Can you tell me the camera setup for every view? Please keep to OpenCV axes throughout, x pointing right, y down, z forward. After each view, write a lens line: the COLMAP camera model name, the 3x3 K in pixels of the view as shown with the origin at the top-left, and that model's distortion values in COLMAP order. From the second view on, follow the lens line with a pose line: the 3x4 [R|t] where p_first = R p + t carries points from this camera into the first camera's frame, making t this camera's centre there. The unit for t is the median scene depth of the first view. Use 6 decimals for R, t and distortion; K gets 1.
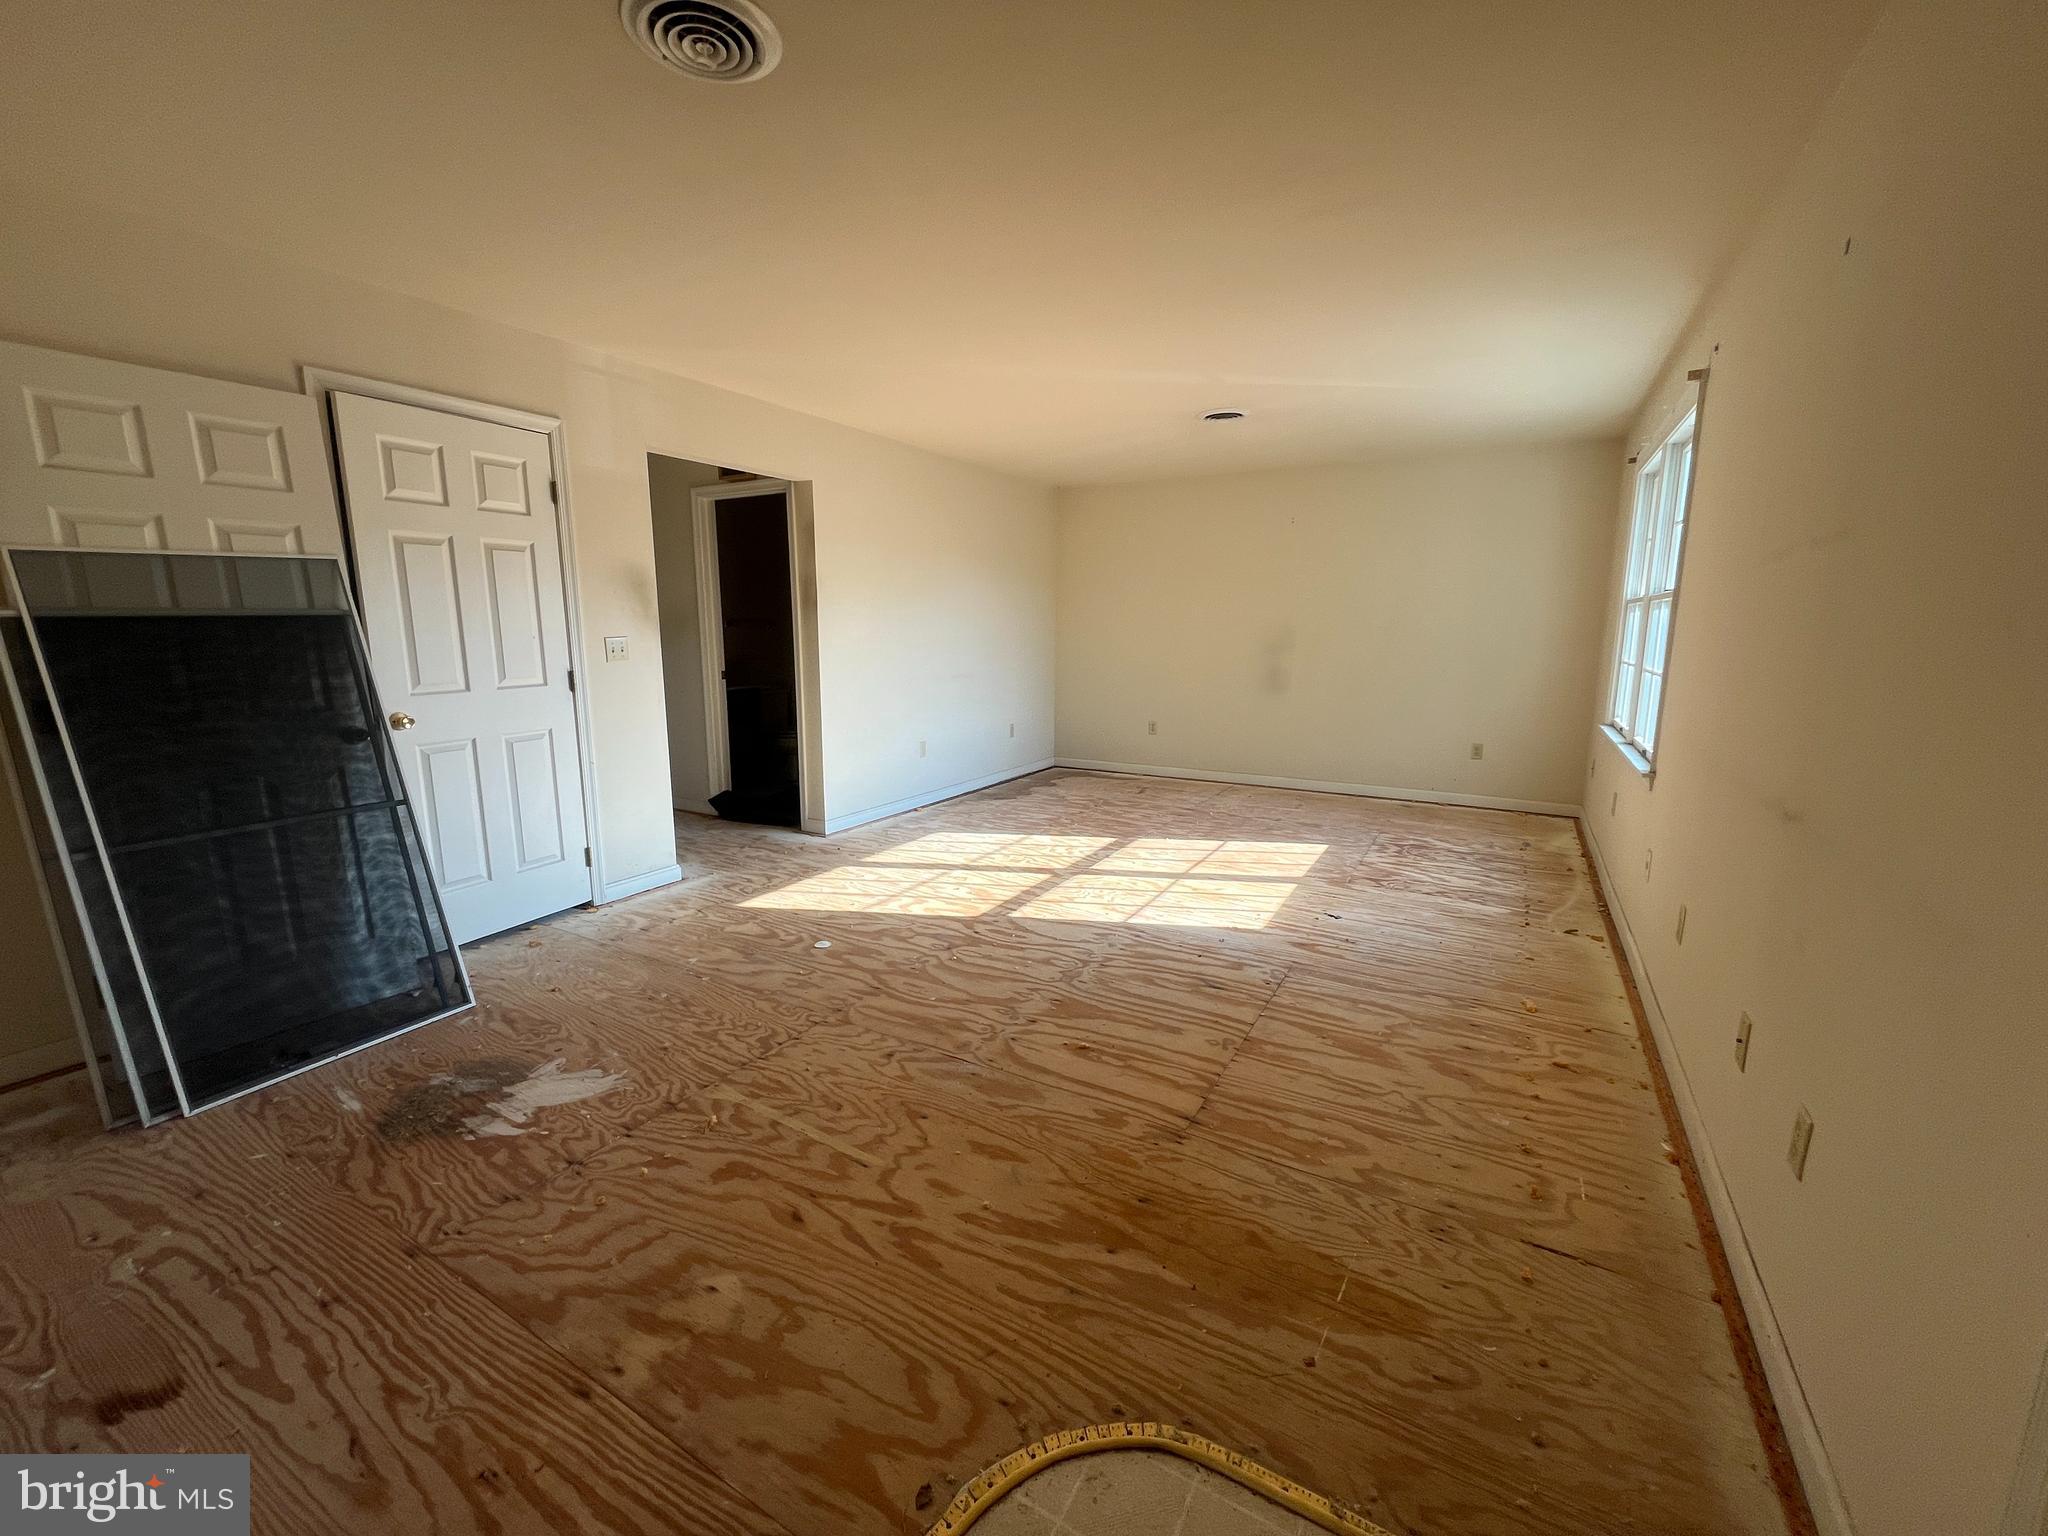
lens RADIAL K [[839.9, 0, 1022.9], [0, 839.9, 771.4], [0, 0, 1]] dist [-0.004620, -0.000131]
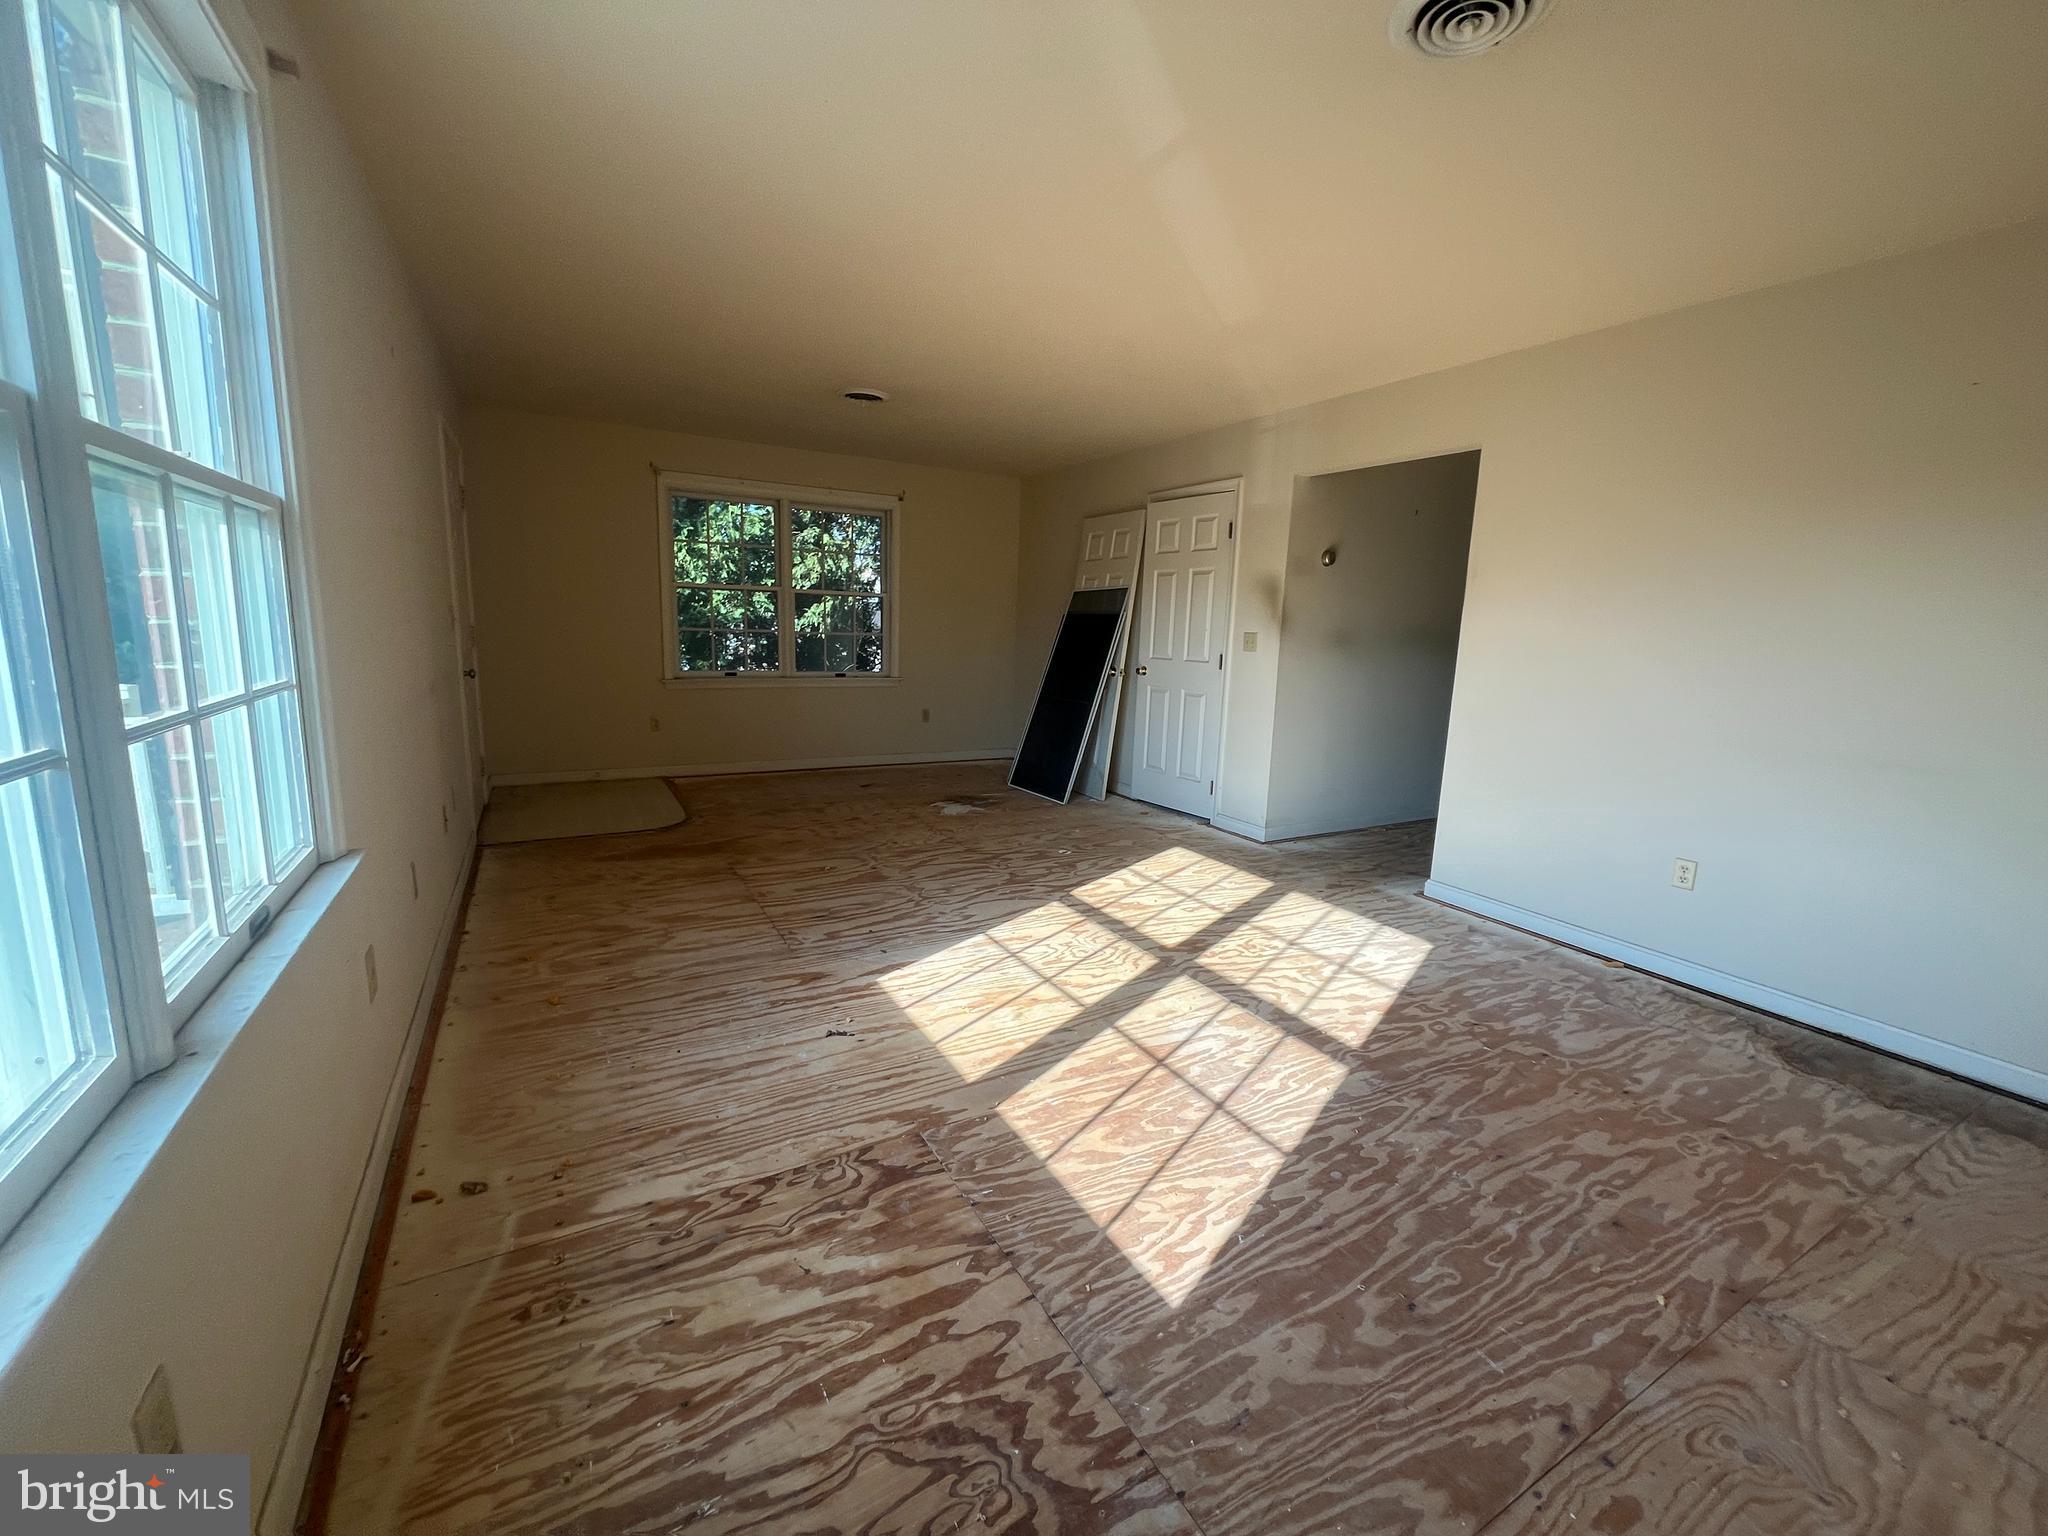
lens RADIAL K [[839.9, 0, 1012.8], [0, 839.9, 769.8], [0, 0, 1]] dist [-0.004620, -0.000131]
pose [[-0.518134, 0.130751, -0.845246, 0.784373], [-0.185746, 0.947458, 0.260425, -0.215974], [0.834886, 0.291936, -0.466624, 1.278726]]
